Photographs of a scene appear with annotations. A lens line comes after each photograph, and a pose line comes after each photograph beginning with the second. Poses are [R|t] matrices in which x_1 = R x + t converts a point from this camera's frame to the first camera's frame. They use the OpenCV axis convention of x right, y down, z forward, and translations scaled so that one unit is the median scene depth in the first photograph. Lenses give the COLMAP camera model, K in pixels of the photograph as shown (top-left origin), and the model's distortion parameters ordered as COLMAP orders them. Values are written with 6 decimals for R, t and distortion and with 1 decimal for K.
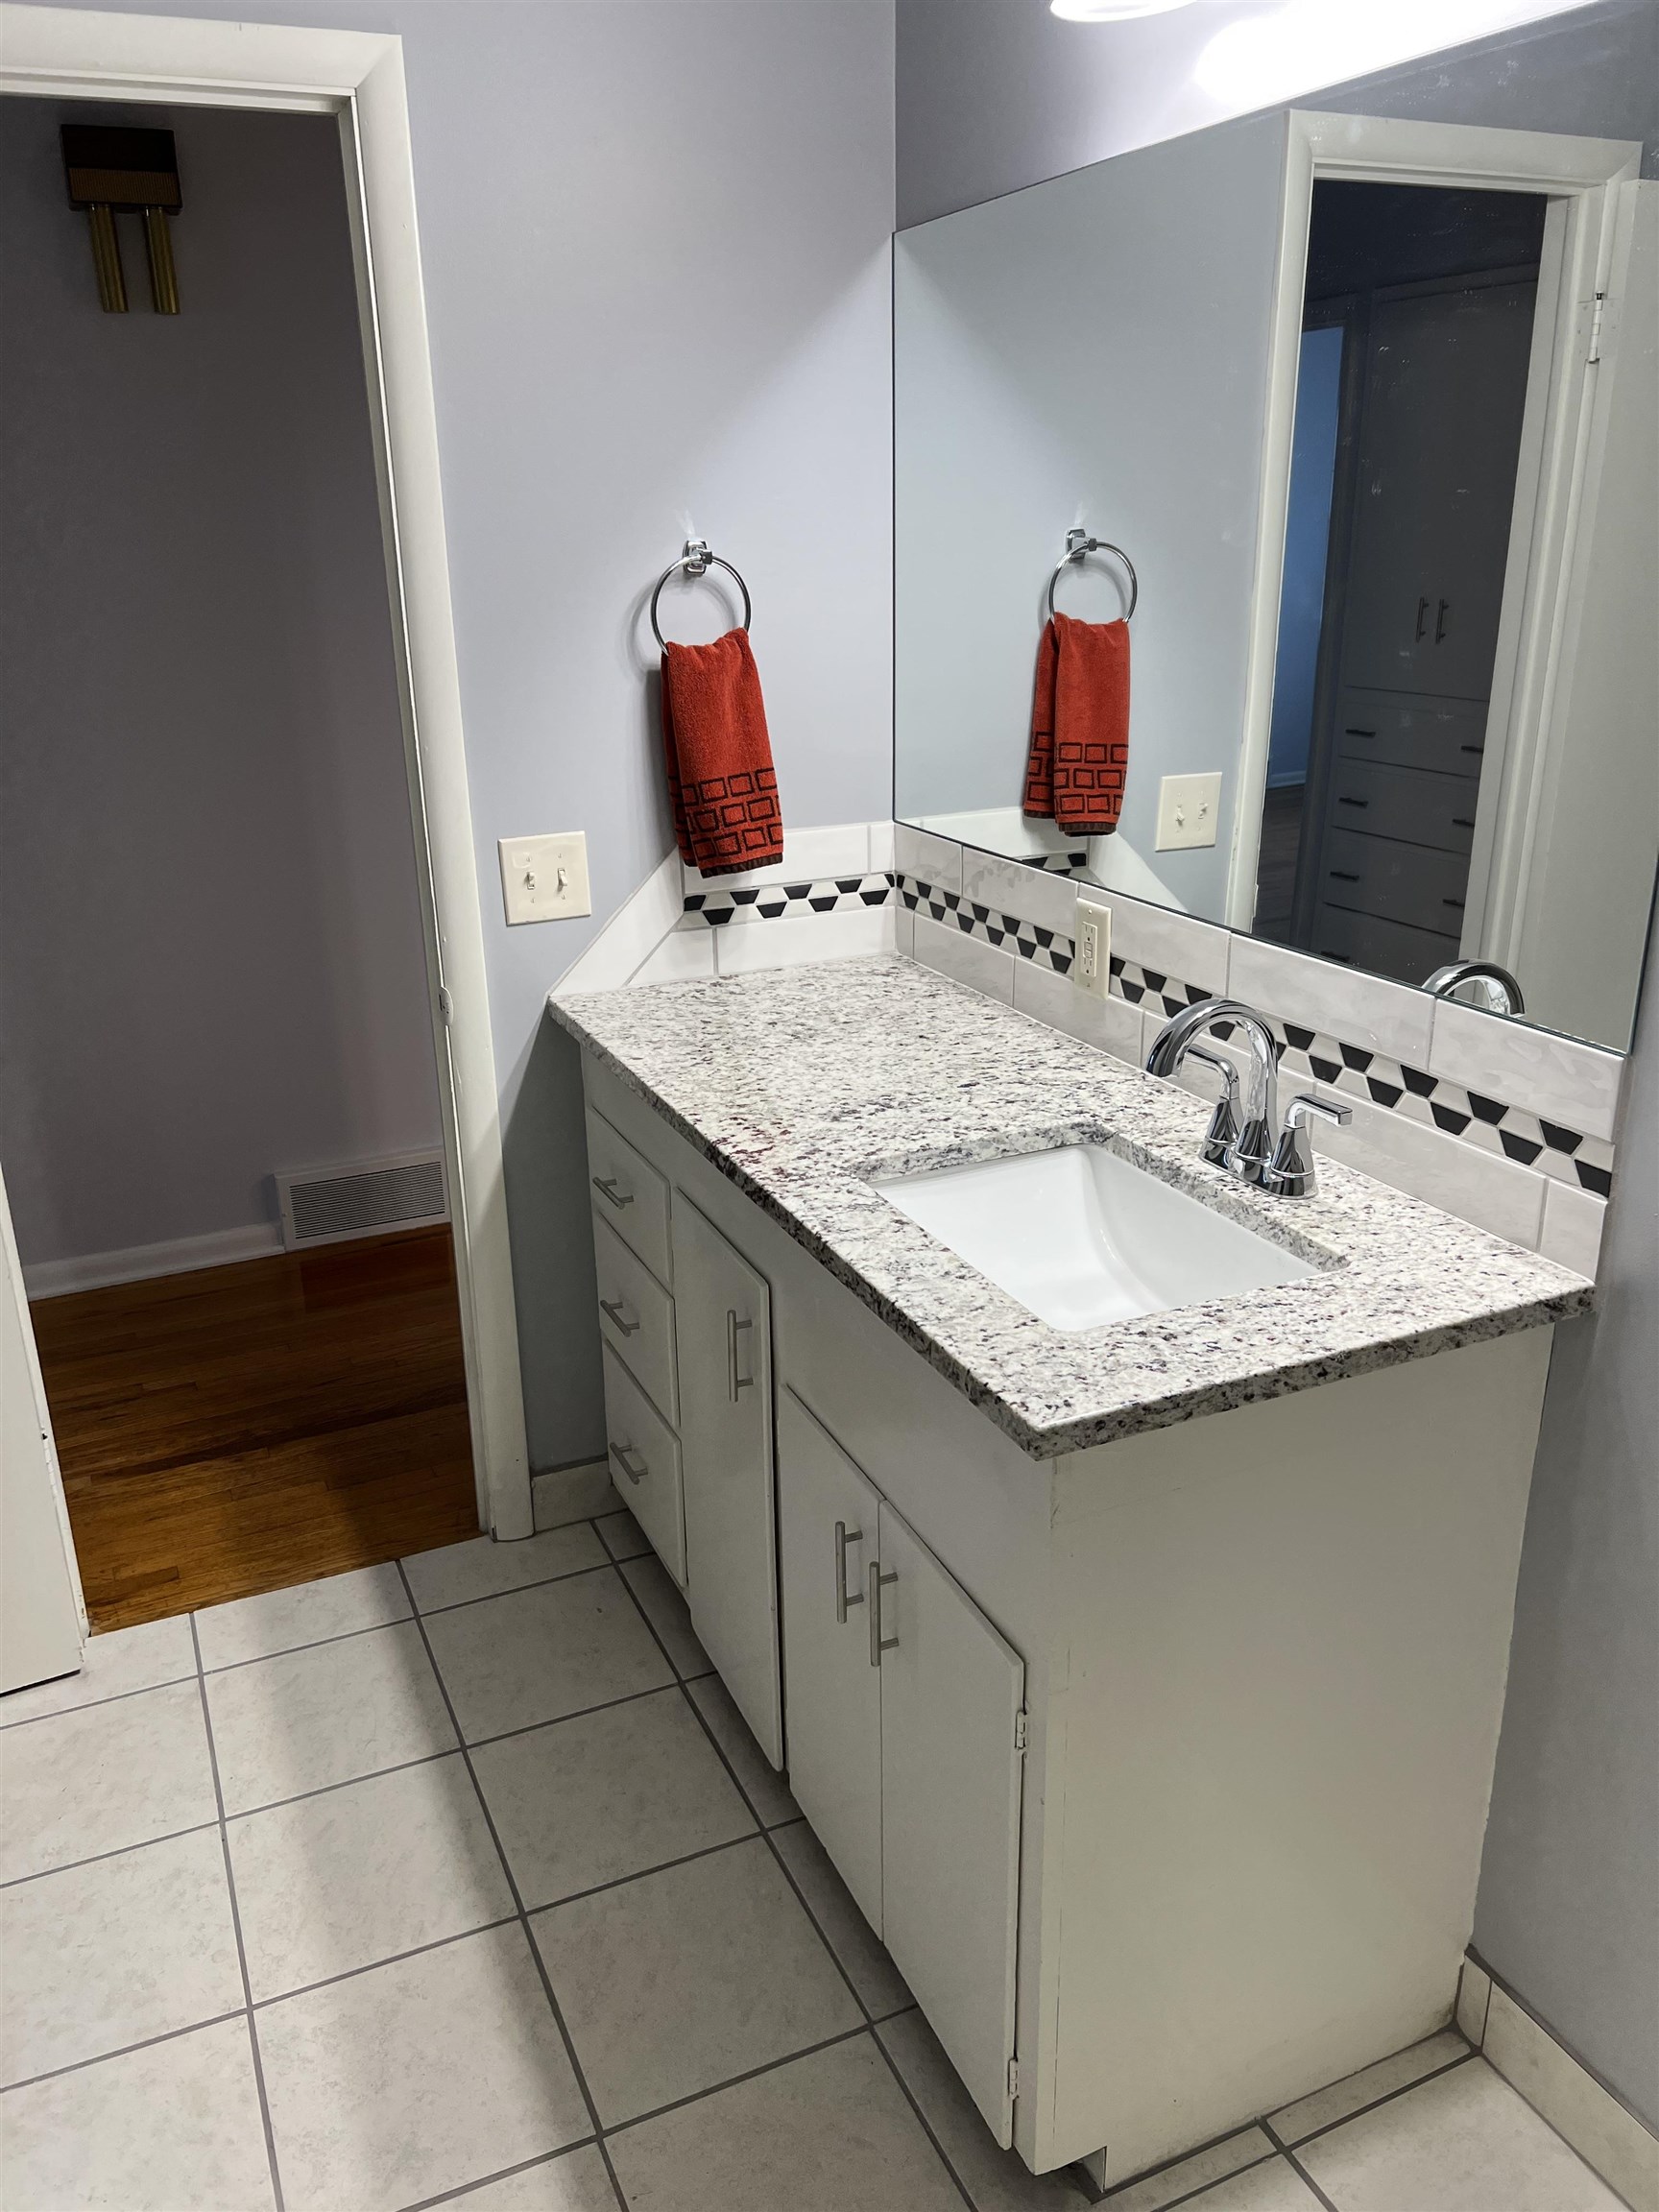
lens RADIAL K [[1673.9, 0, 824.6], [0, 1673.9, 1108.9], [0, 0, 1]] dist [0.003022, 0.001218]
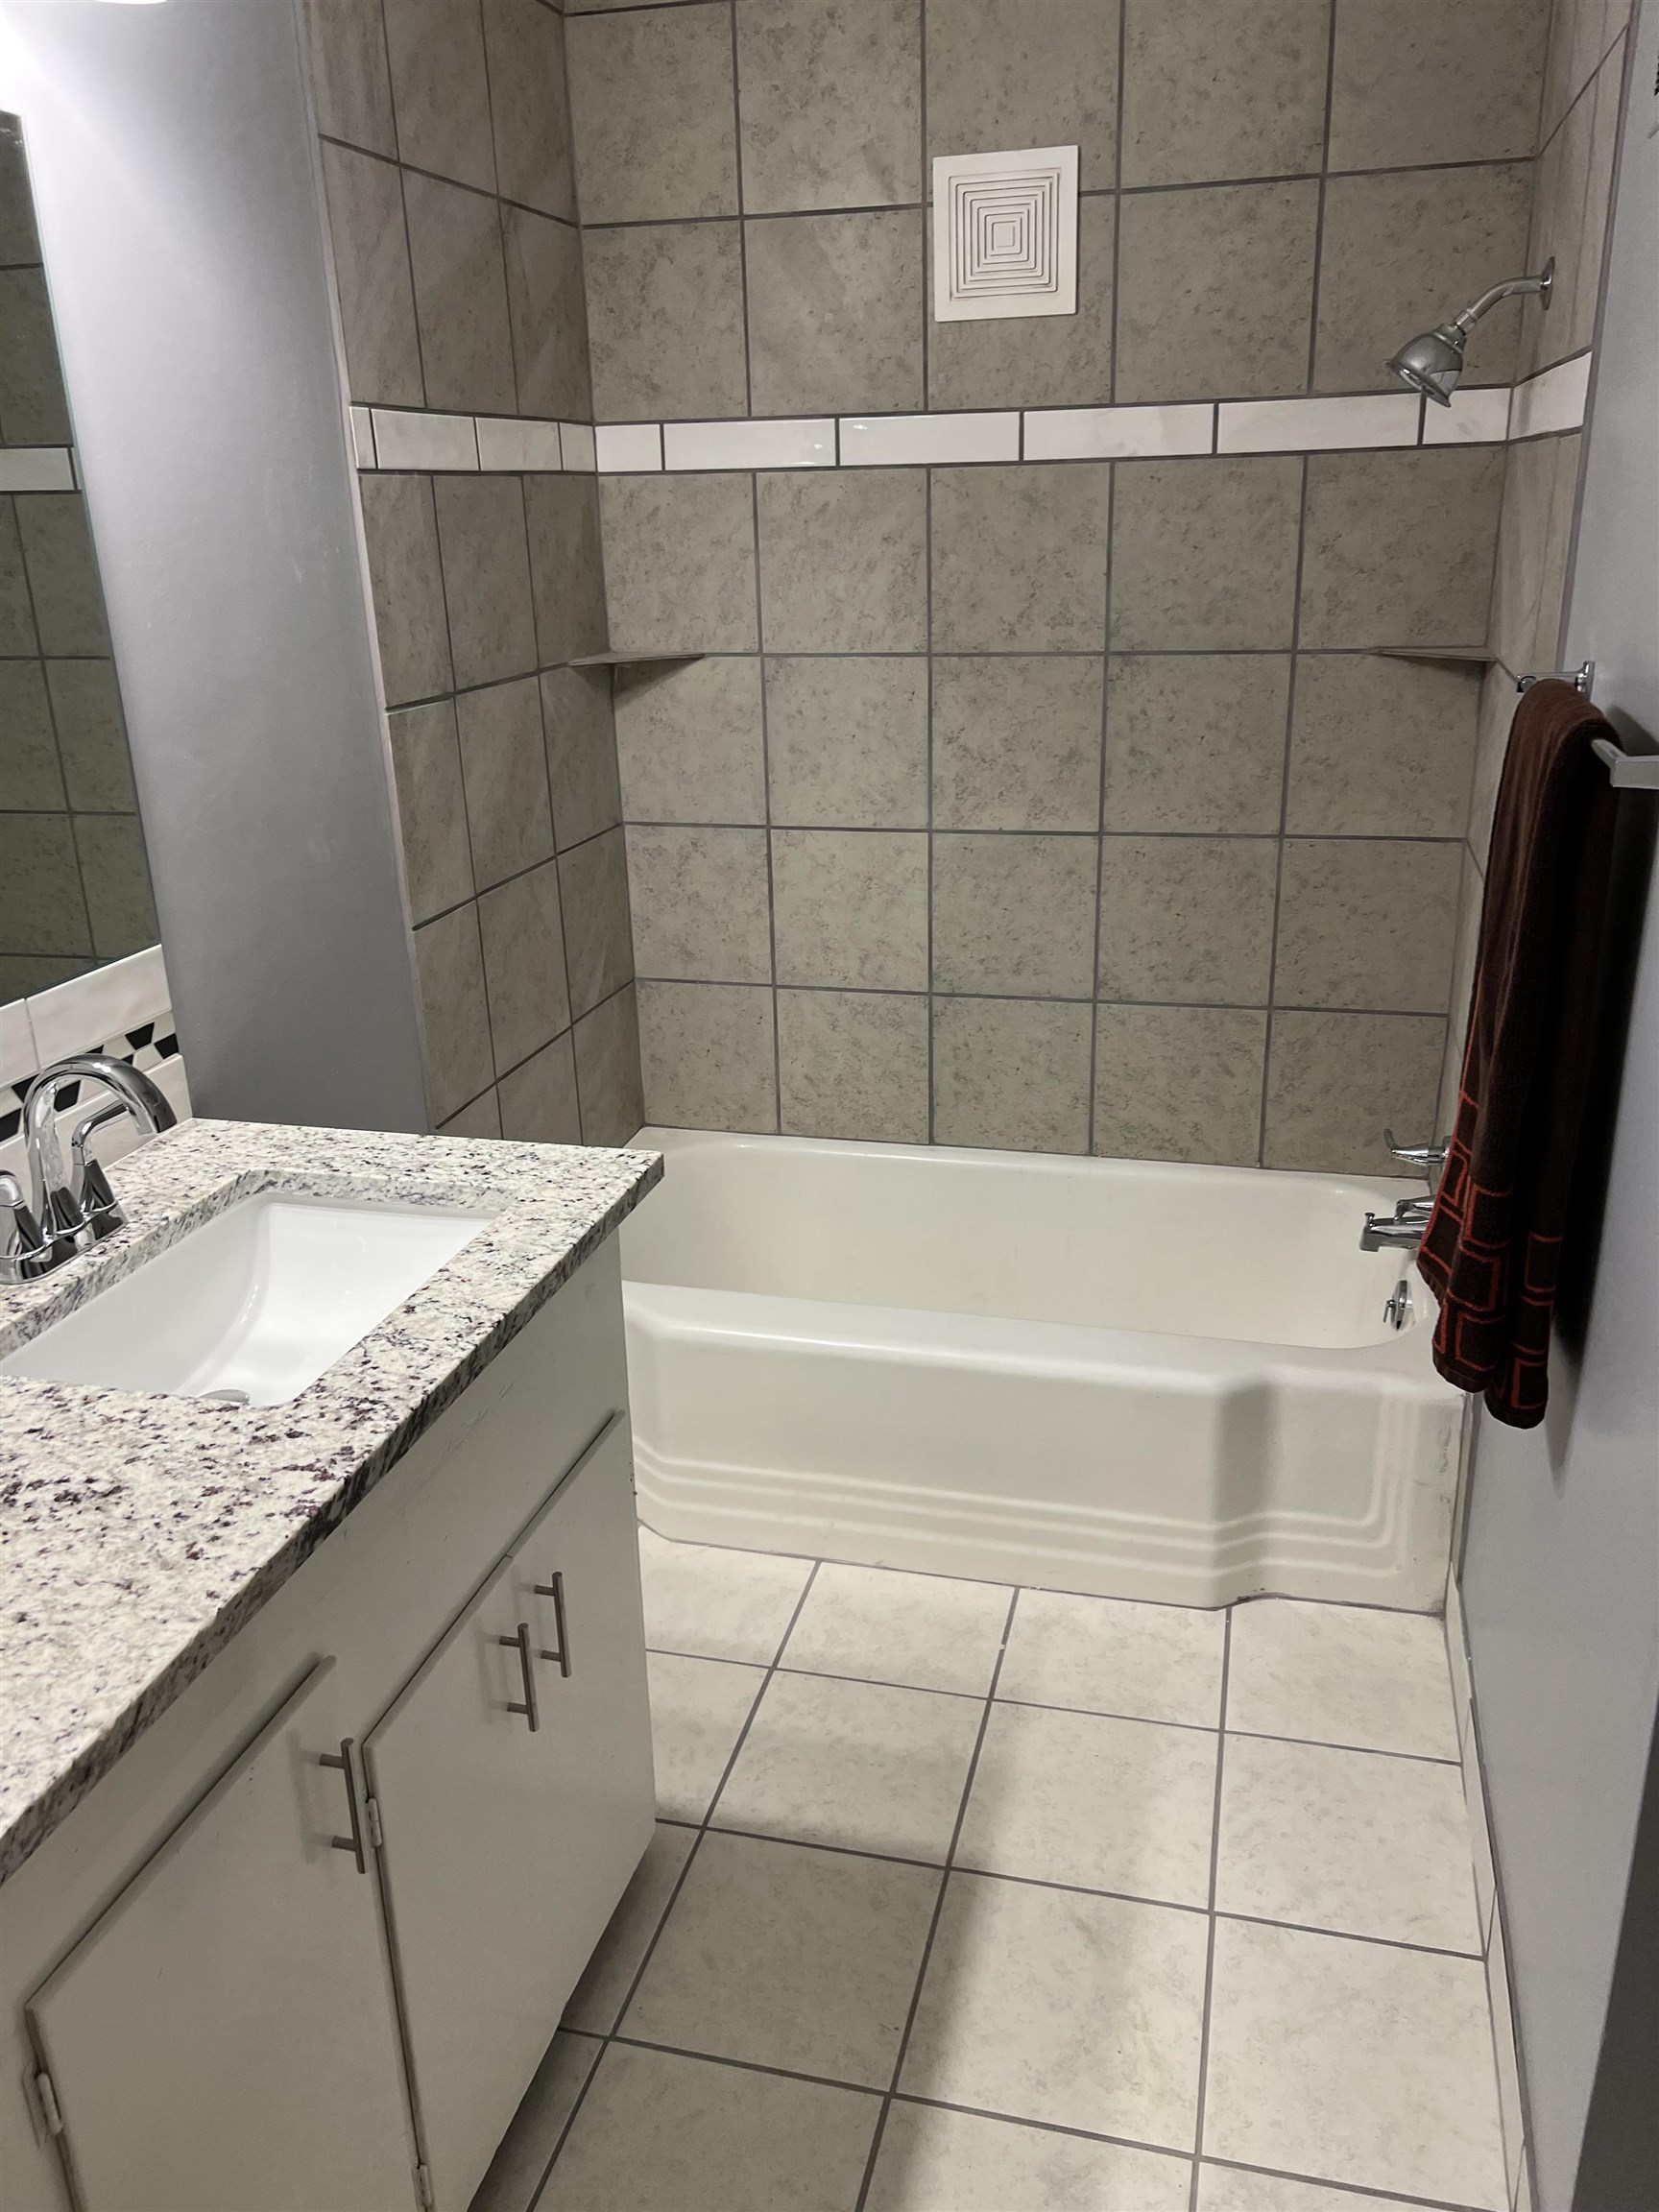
lens RADIAL K [[1673.9, 0, 828.3], [0, 1673.9, 1103.0], [0, 0, 1]] dist [0.003022, 0.001218]
pose [[-0.775872, -0.174487, 0.606281, -0.601603], [0.245118, 0.802122, 0.544534, -0.418140], [-0.581325, 0.571099, -0.579575, 1.240737]]
